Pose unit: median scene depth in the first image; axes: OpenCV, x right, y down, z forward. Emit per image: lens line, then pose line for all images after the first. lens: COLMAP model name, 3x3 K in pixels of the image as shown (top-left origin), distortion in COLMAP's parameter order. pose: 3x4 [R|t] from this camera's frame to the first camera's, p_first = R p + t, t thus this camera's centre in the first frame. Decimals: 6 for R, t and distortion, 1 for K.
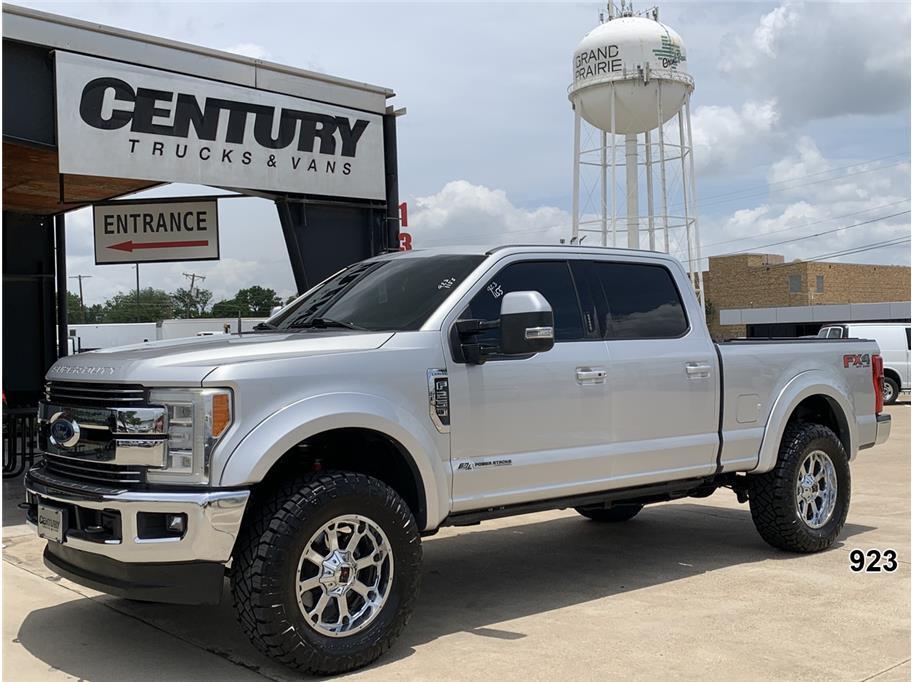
lens RADIAL K [[1109.5, 0, 454.8], [0, 1109.5, 334.6], [0, 0, 1]] dist [0.010463, -0.042419]
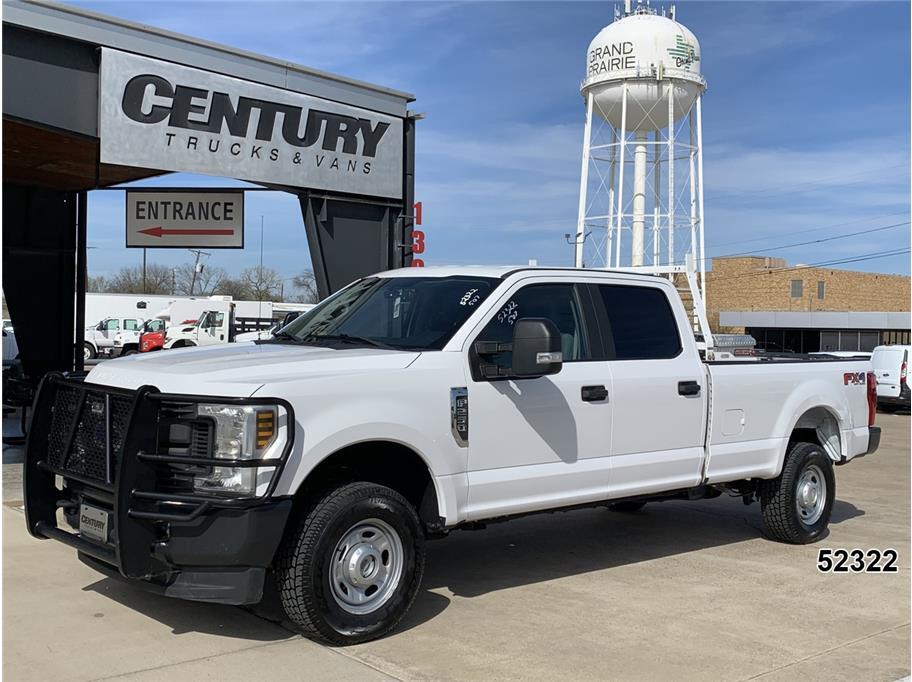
lens RADIAL K [[1145.8, 0, 456.0], [0, 1145.8, 341.0], [0, 0, 1]] dist [0.017761, -0.045098]
pose [[0.998884, 0.047022, 0.004323, -0.009809], [-0.047100, 0.998686, 0.020195, -0.010967], [-0.003368, -0.020376, 0.999787, -0.097792]]
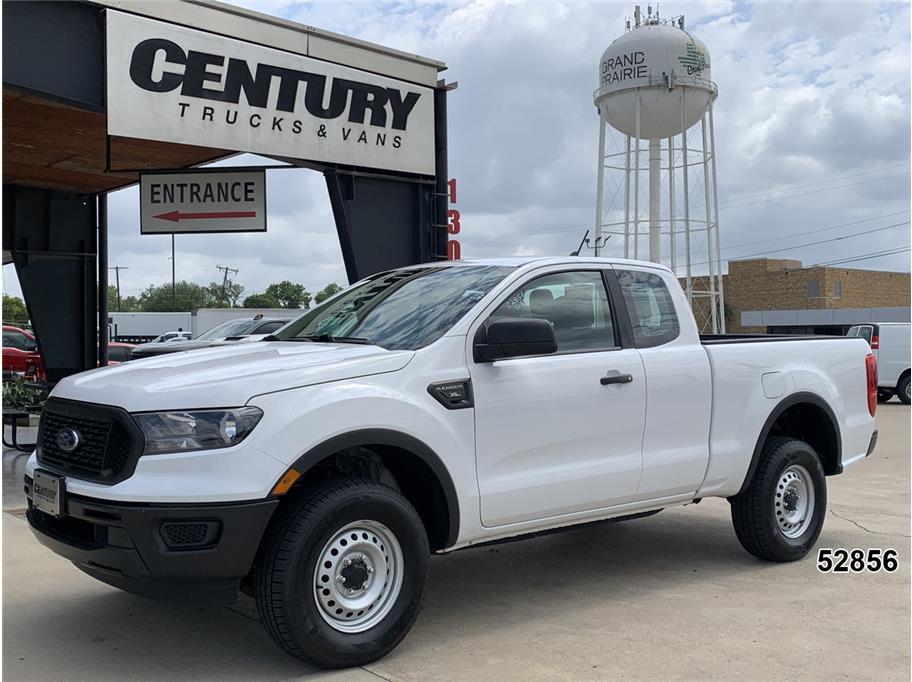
lens RADIAL K [[1045.1, 0, 441.0], [0, 1045.1, 343.1], [0, 0, 1]] dist [0.000068, -0.010631]
pose [[0.999604, 0.020181, -0.019599, -0.037555], [-0.020196, 0.999796, -0.000579, 0.028701], [0.019583, 0.000975, 0.999808, 0.078758]]
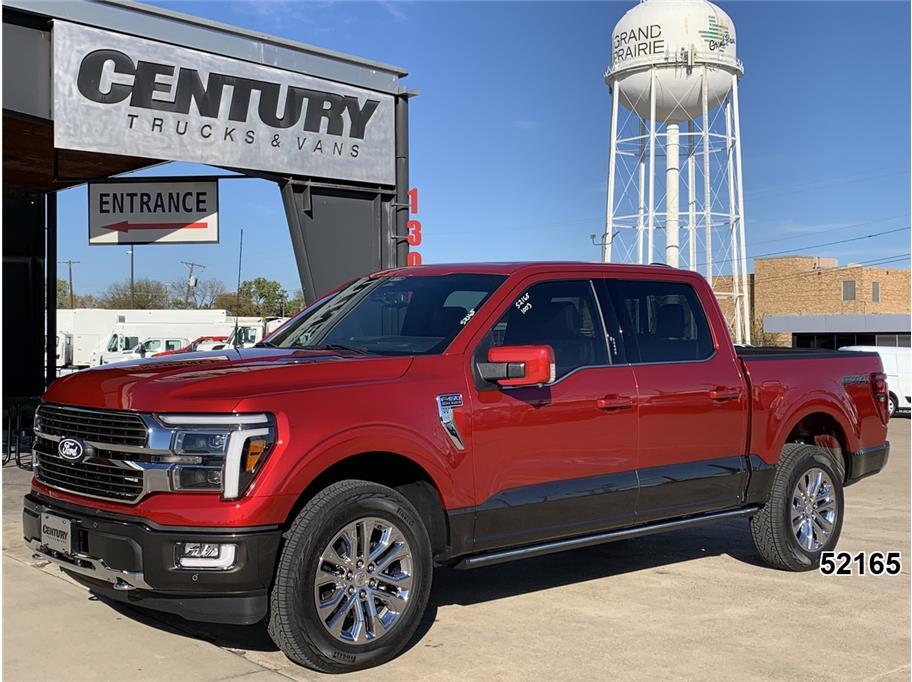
lens RADIAL K [[1235.2, 0, 456.0], [0, 1235.2, 341.0], [0, 0, 1]] dist [0.015392, -0.028315]
pose [[0.999416, 0.026768, -0.021221, 0.016248], [-0.026775, 0.999641, -0.000046, 0.011100], [0.021213, 0.000614, 0.999775, -0.055857]]
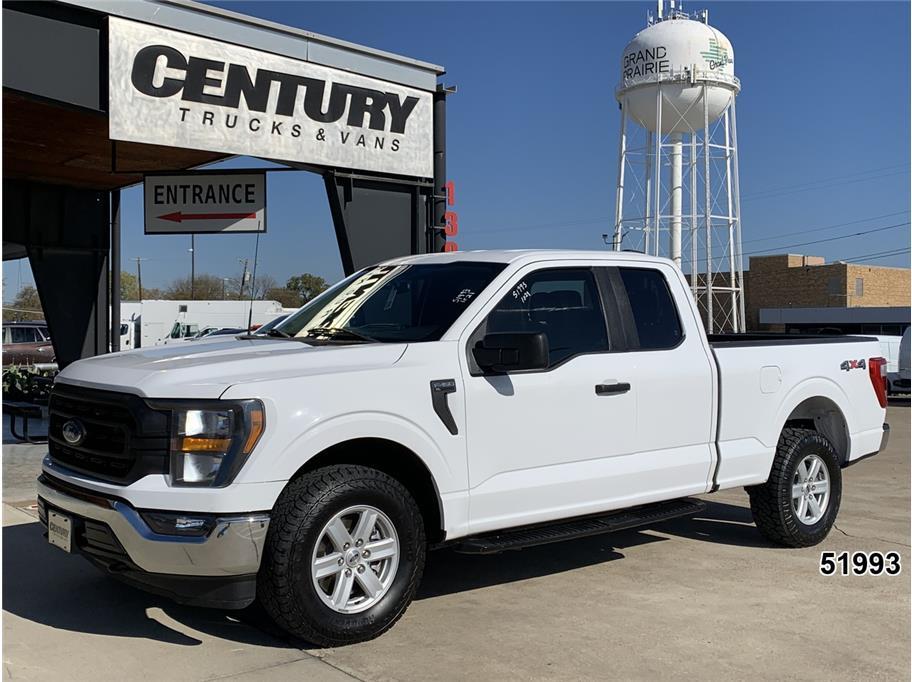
lens RADIAL K [[1055.5, 0, 448.4], [0, 1055.5, 337.7], [0, 0, 1]] dist [0.000297, -0.009975]
pose [[0.998552, 0.029670, -0.044880, -0.002167], [-0.029487, 0.999554, 0.004736, 0.018346], [0.045000, -0.003406, 0.998981, 0.053763]]
